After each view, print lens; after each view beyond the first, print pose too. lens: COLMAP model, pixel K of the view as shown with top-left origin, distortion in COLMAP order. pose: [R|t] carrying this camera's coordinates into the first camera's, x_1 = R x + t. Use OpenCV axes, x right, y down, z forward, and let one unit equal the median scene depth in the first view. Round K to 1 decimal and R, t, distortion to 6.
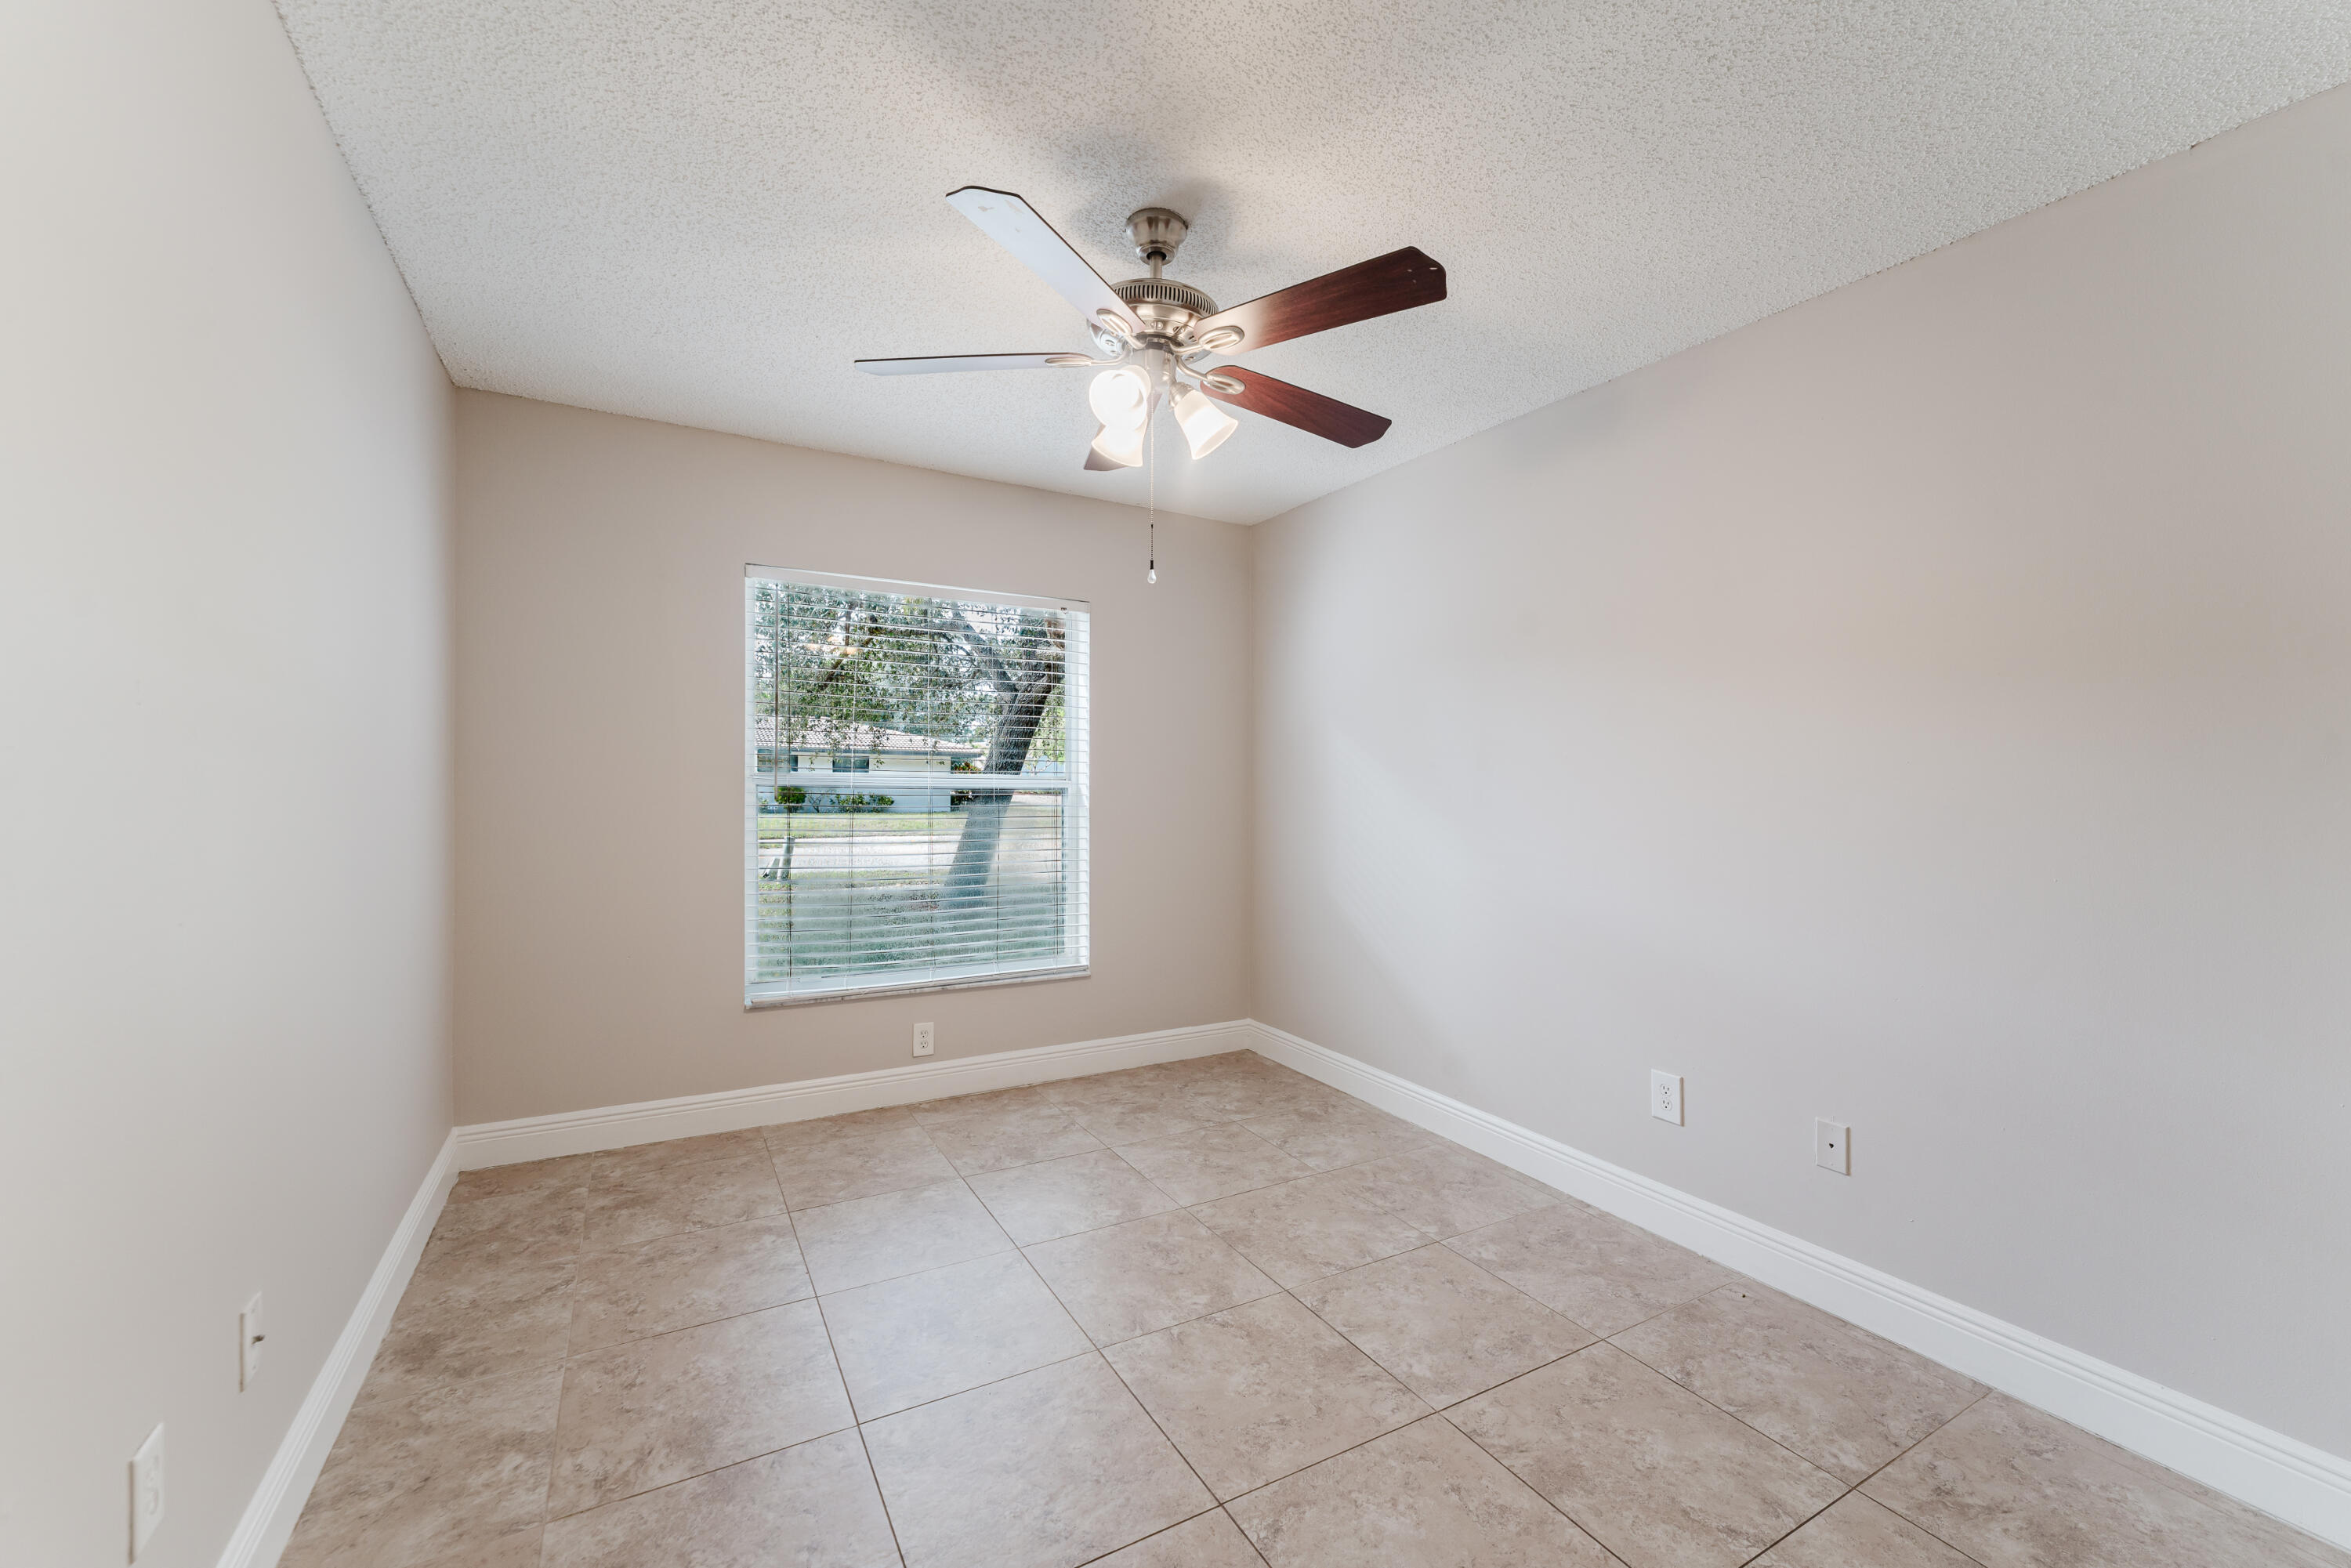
lens RADIAL K [[943.3, 0, 1173.0], [0, 943.3, 795.3], [0, 0, 1]] dist [-0.002014, -0.000123]
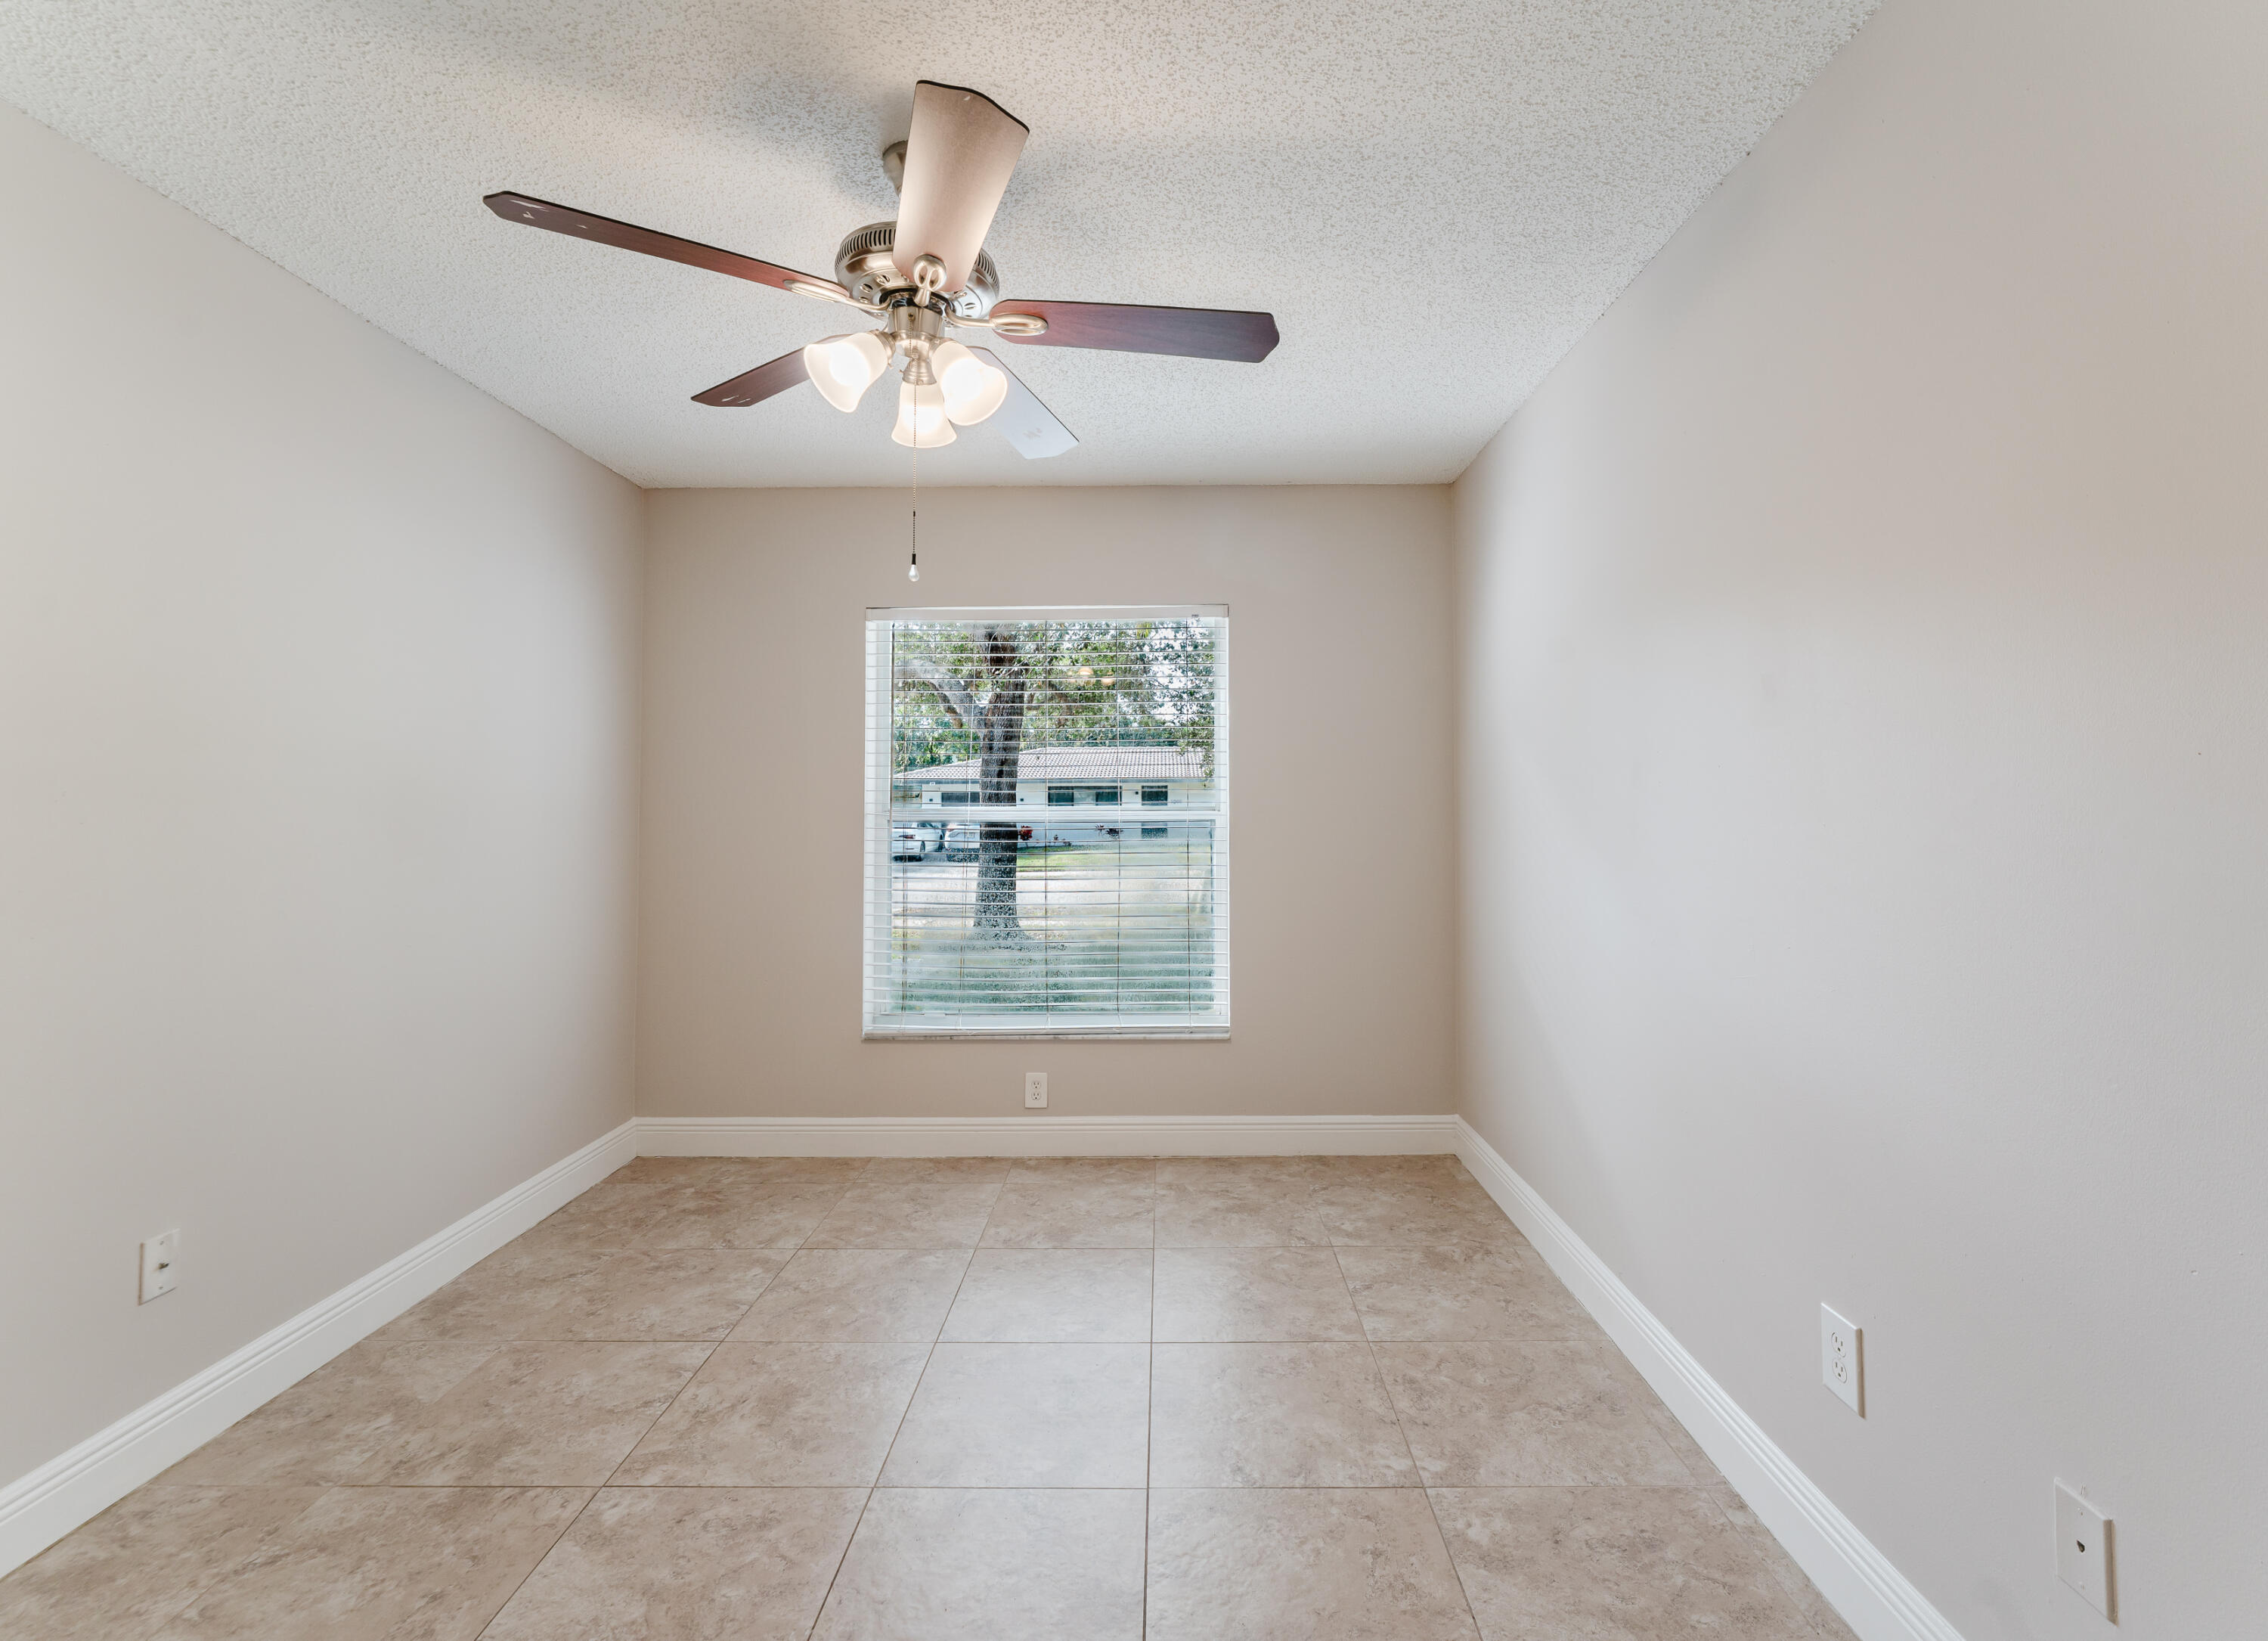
lens RADIAL K [[1006.4, 0, 1142.4], [0, 1006.4, 796.1], [0, 0, 1]] dist [-0.002518, 0.000393]
pose [[0.863332, -0.023680, -0.504081, 0.383984], [0.009852, 0.999499, -0.030081, -0.002340], [0.504540, 0.021003, 0.863133, 0.210612]]
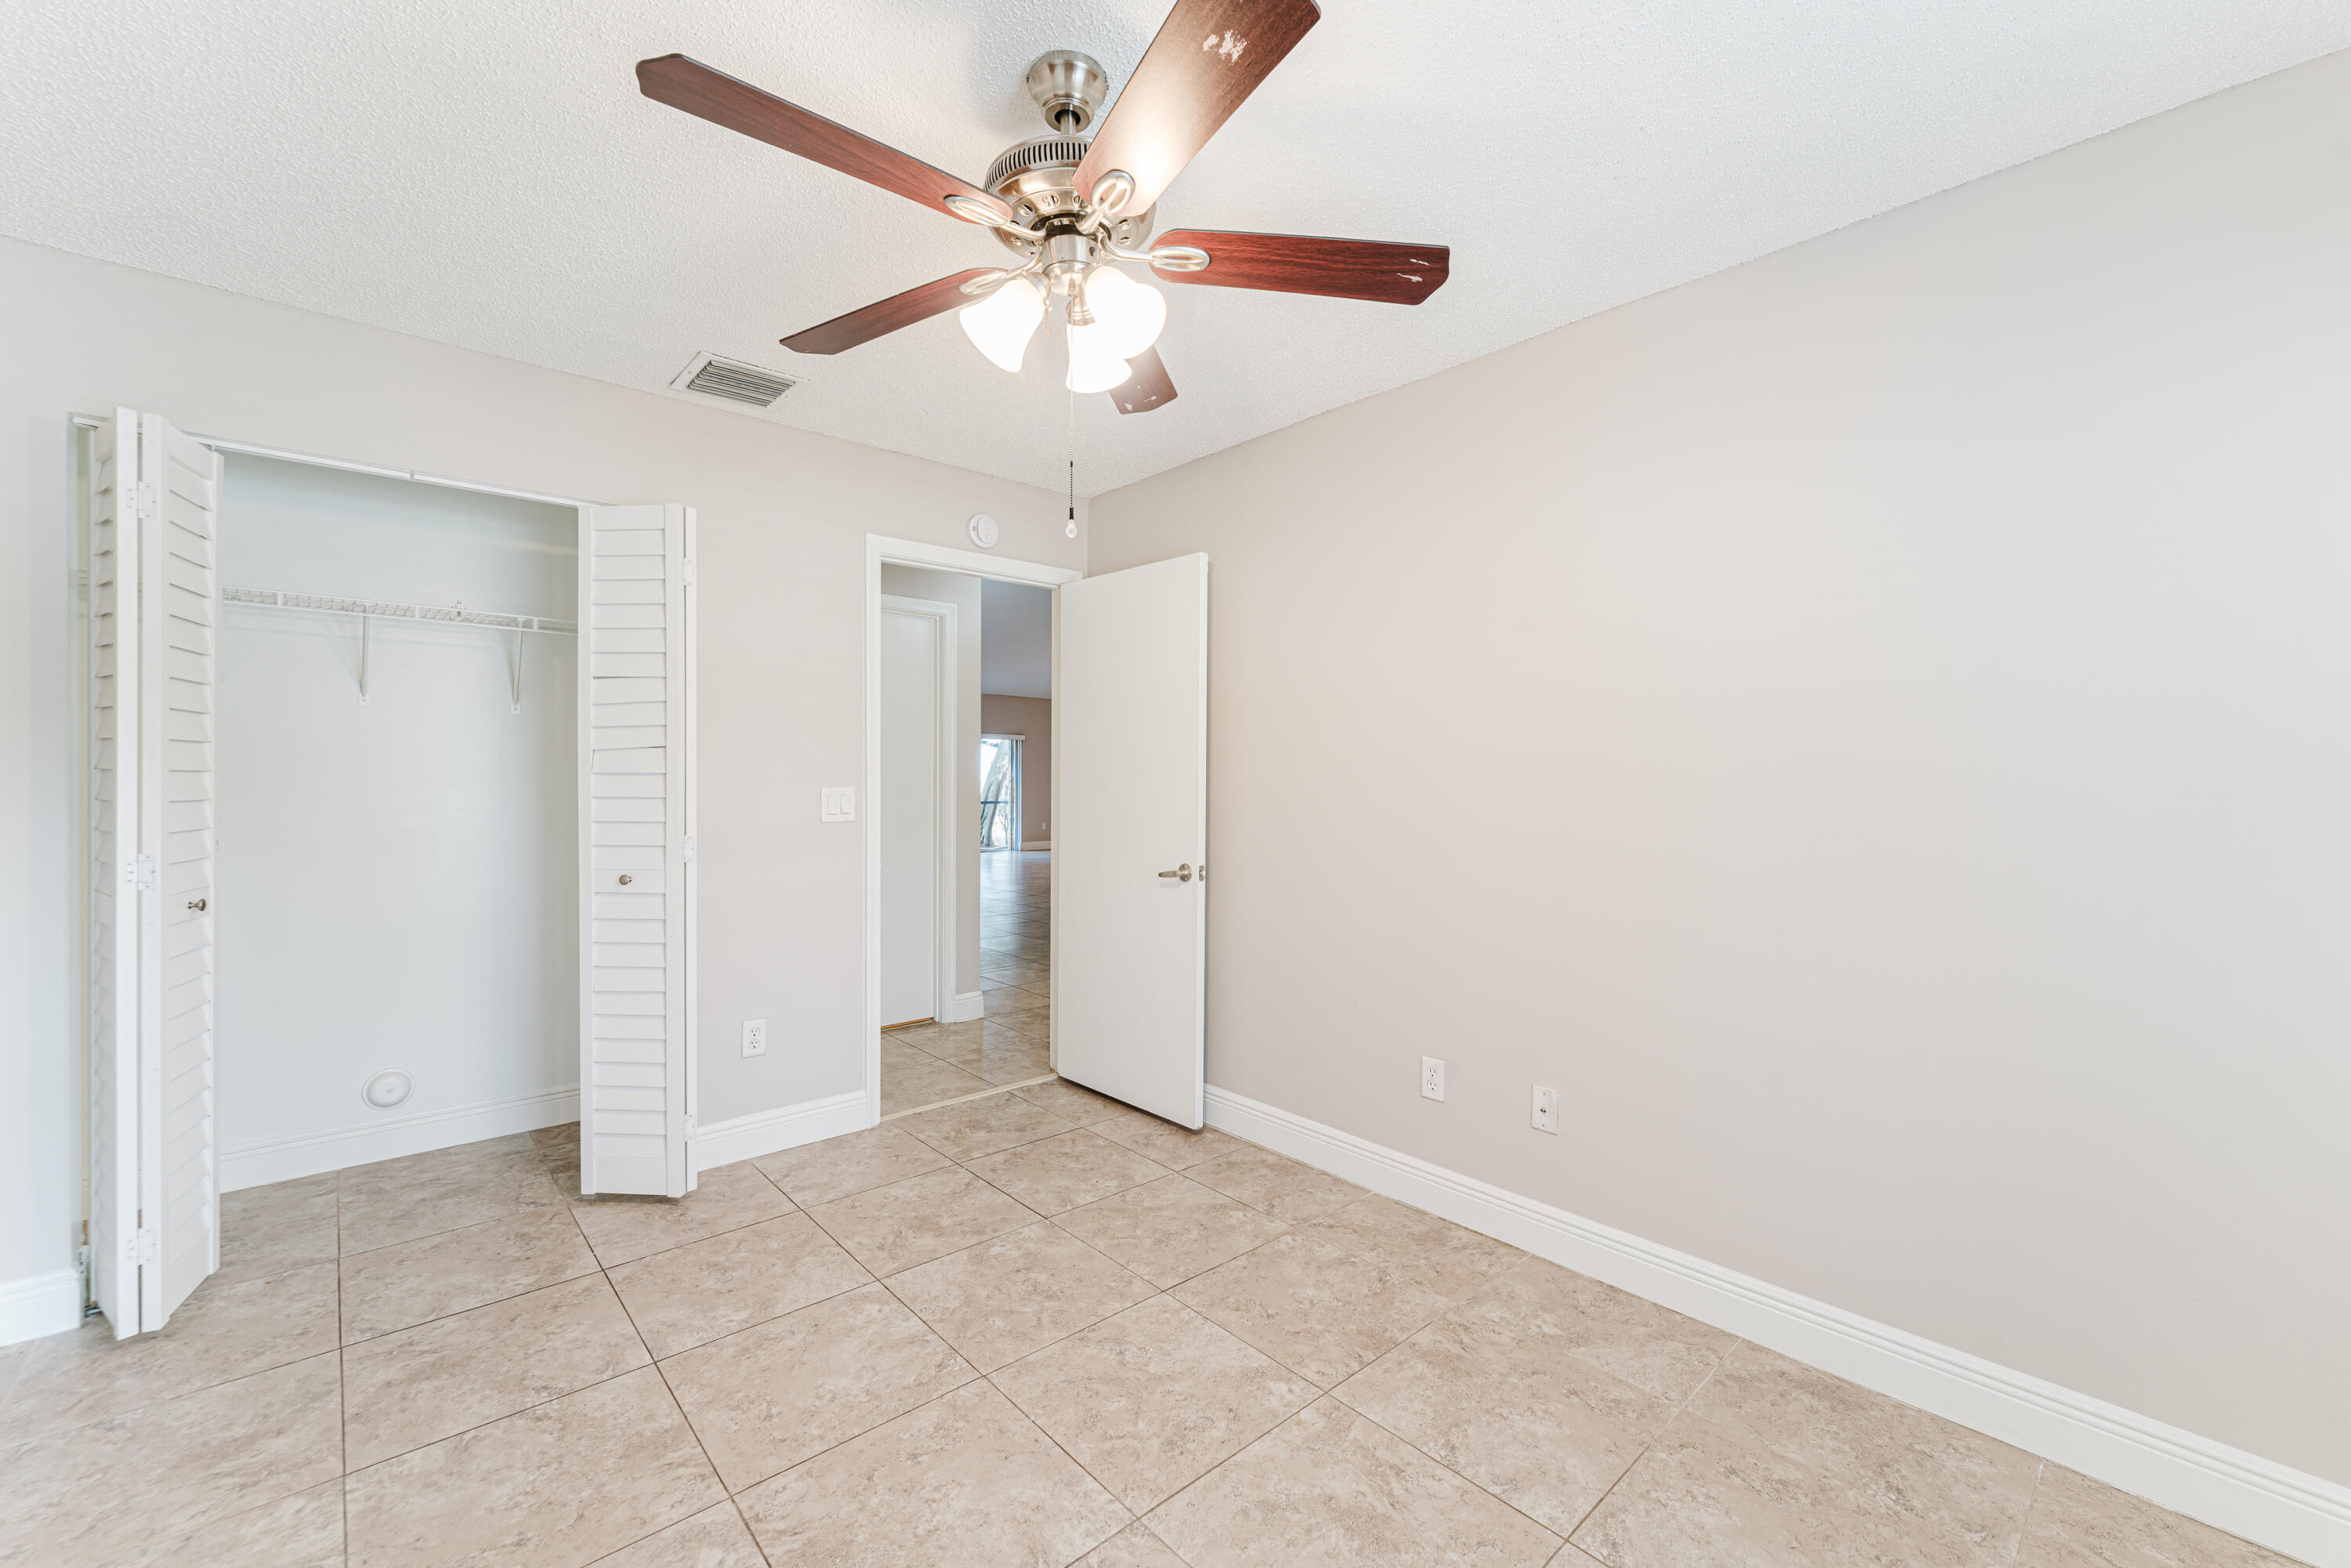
lens RADIAL K [[943.3, 0, 1173.0], [0, 943.3, 795.3], [0, 0, 1]] dist [-0.002014, -0.000123]
pose [[-0.975732, -0.016111, -0.218376, 0.045943], [-0.021963, 0.999461, 0.024396, -0.018996], [0.217865, 0.028600, -0.975560, 1.118757]]
